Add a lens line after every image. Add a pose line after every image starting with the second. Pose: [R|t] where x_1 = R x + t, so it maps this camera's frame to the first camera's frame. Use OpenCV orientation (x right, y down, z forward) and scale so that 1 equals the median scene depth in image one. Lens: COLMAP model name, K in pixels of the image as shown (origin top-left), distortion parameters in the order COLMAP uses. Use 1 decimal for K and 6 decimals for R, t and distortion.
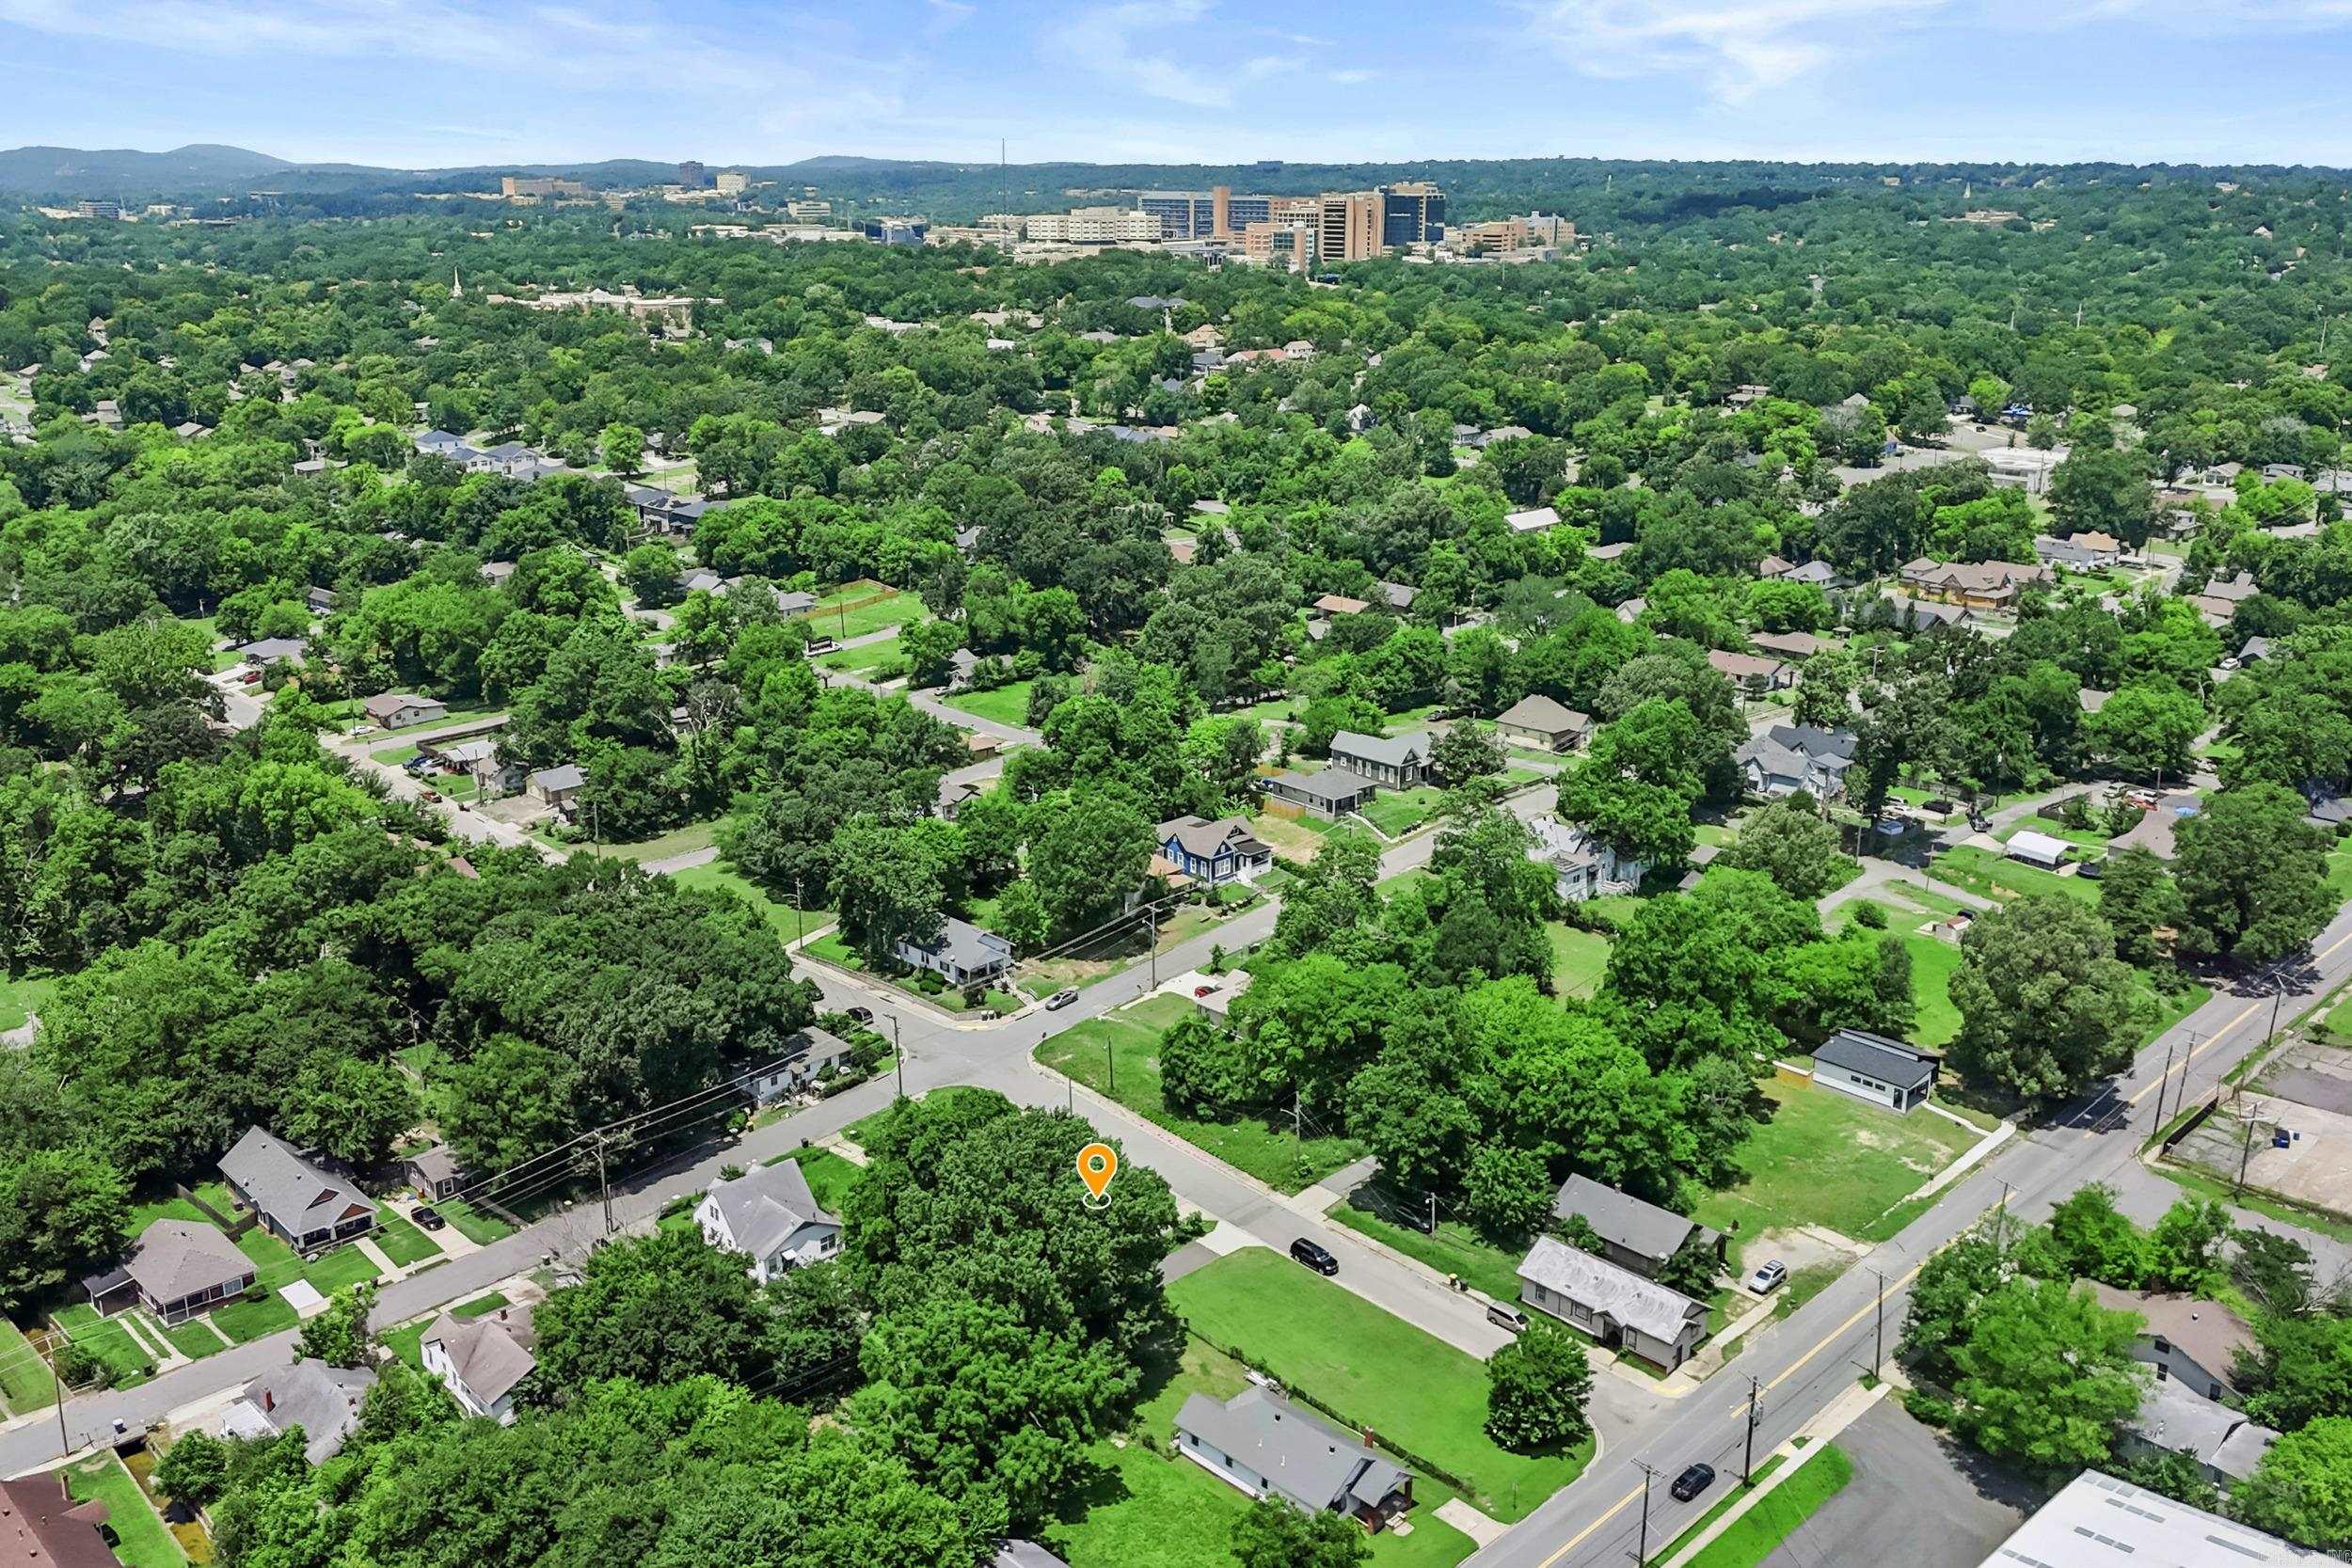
lens RADIAL K [[1989.4, 0, 1176.0], [0, 1989.4, 784.0], [0, 0, 1]] dist [0.145381, -0.306682]
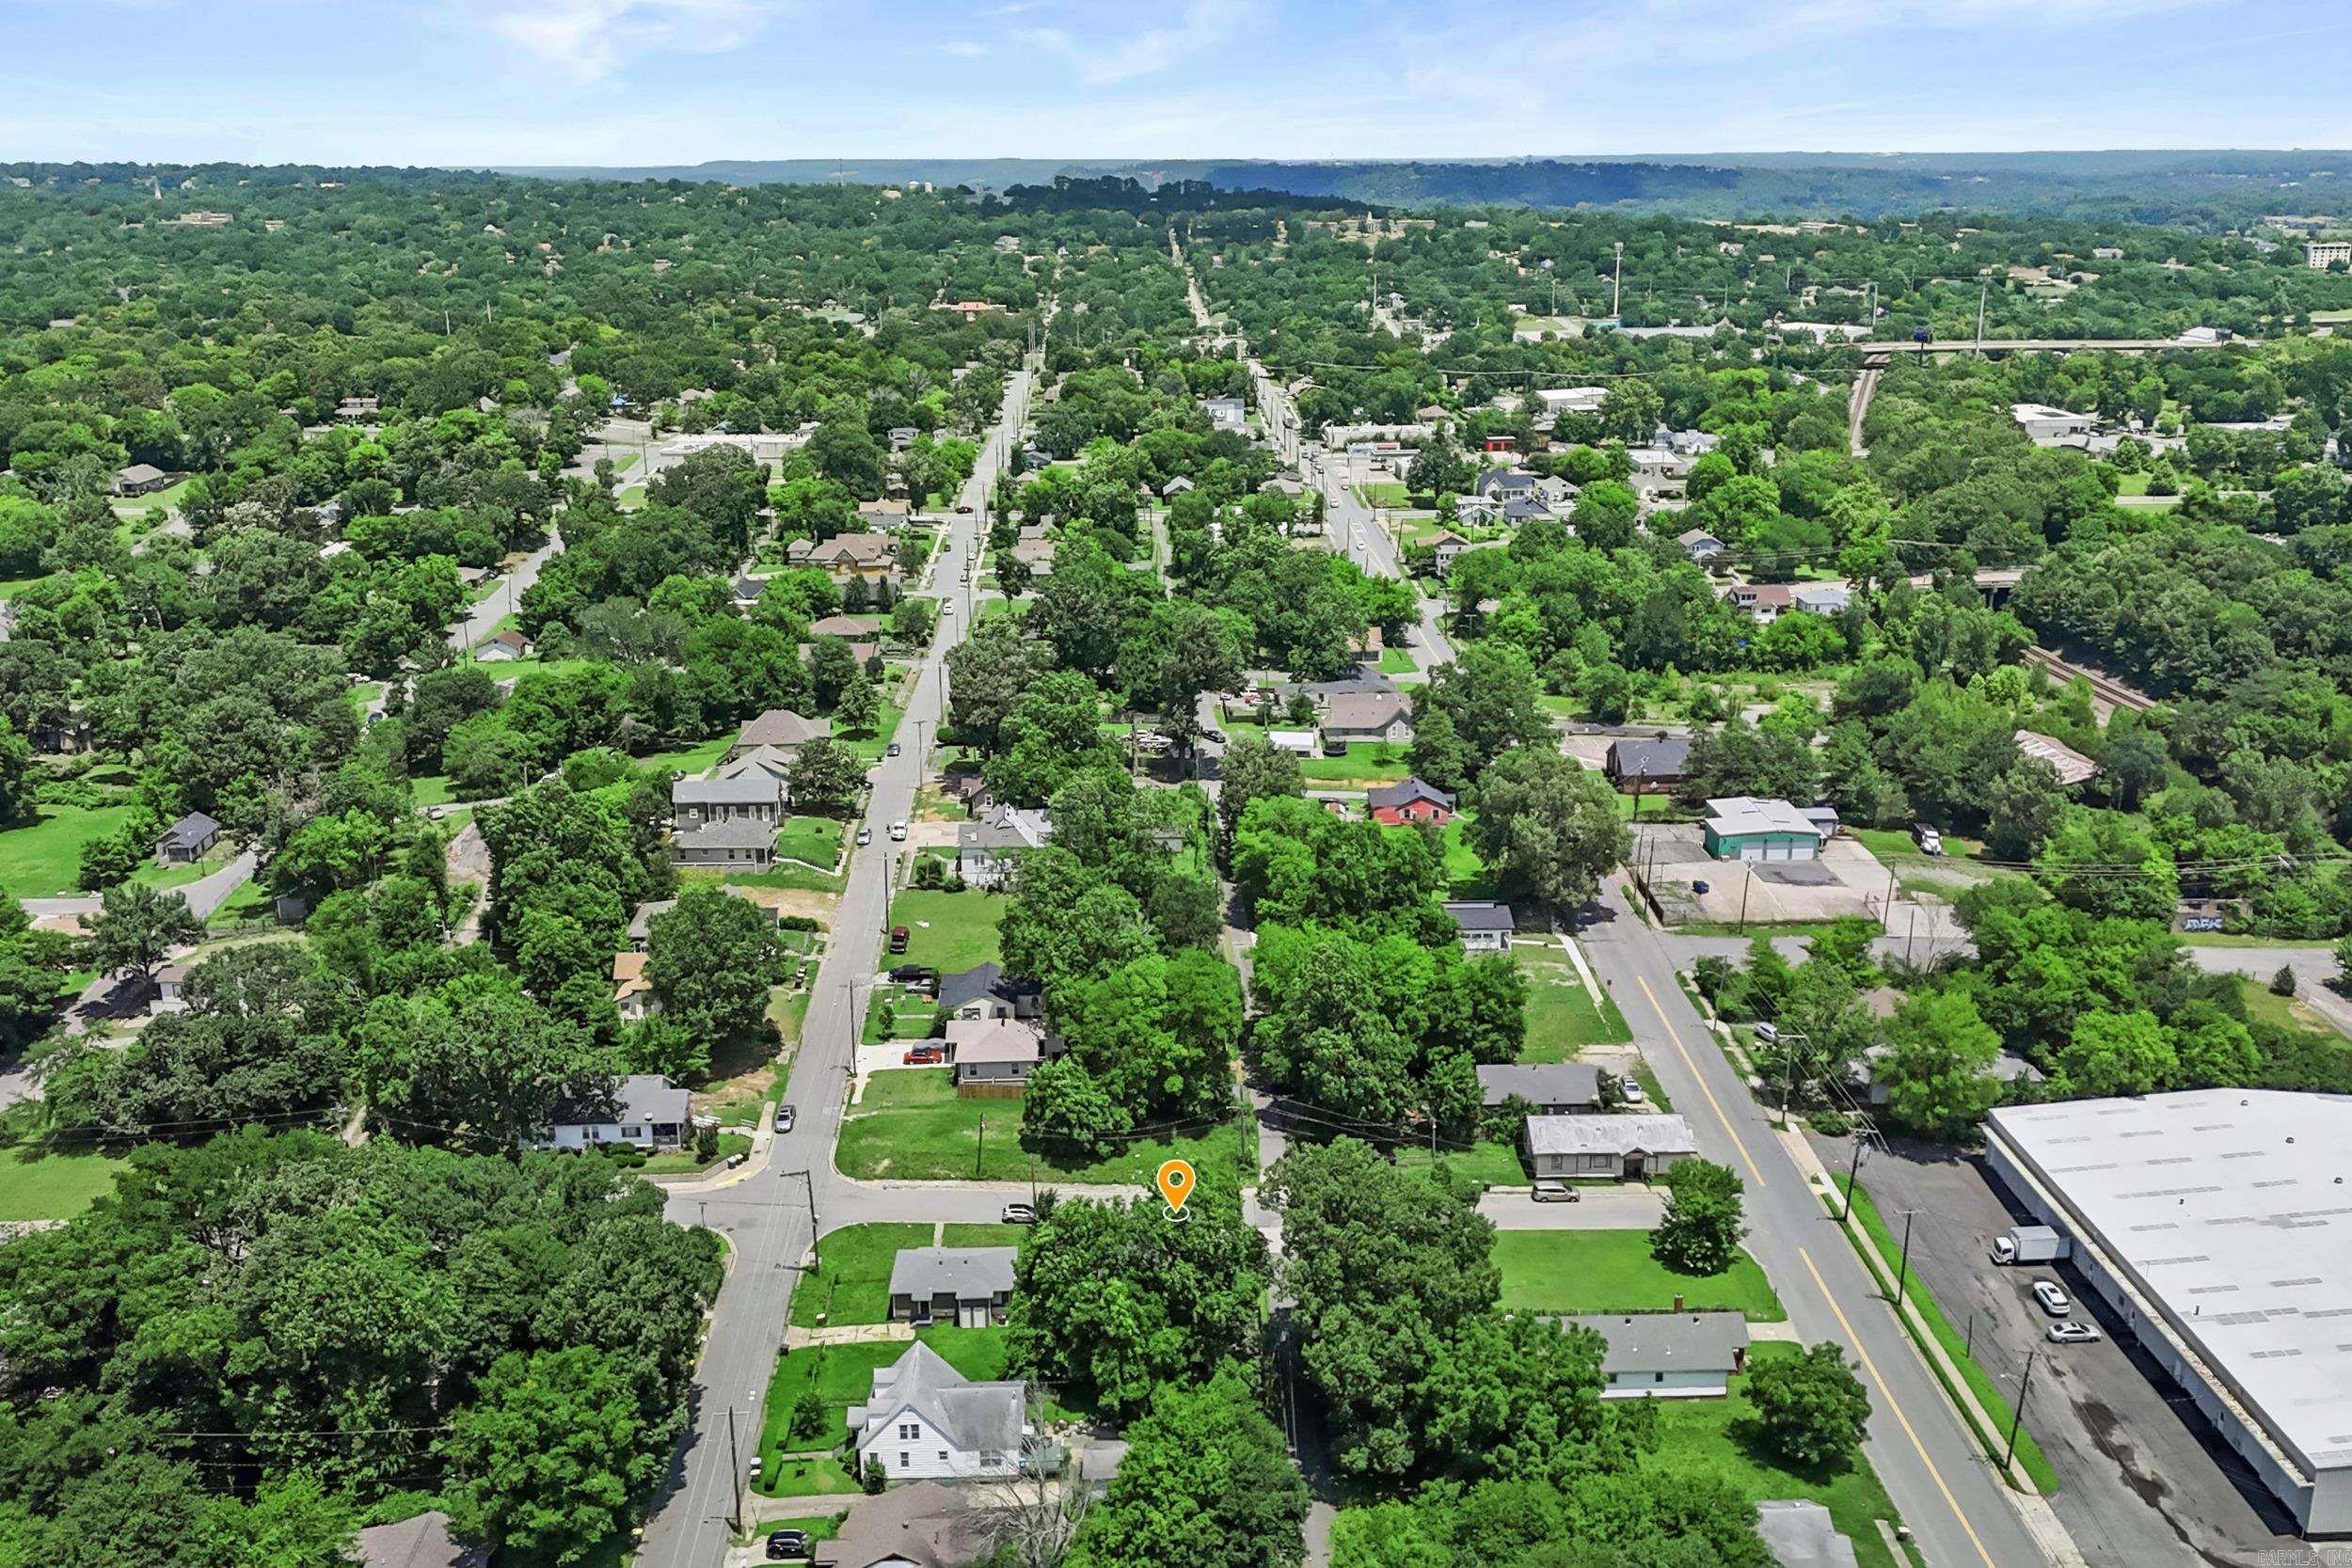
lens RADIAL K [[1989.4, 0, 1176.0], [0, 1989.4, 784.0], [0, 0, 1]] dist [0.145381, -0.306682]
pose [[0.664643, -0.211678, 0.716549, -0.633387], [0.212829, 0.972935, 0.090006, -0.087495], [-0.716207, 0.092680, 0.691706, 0.314524]]
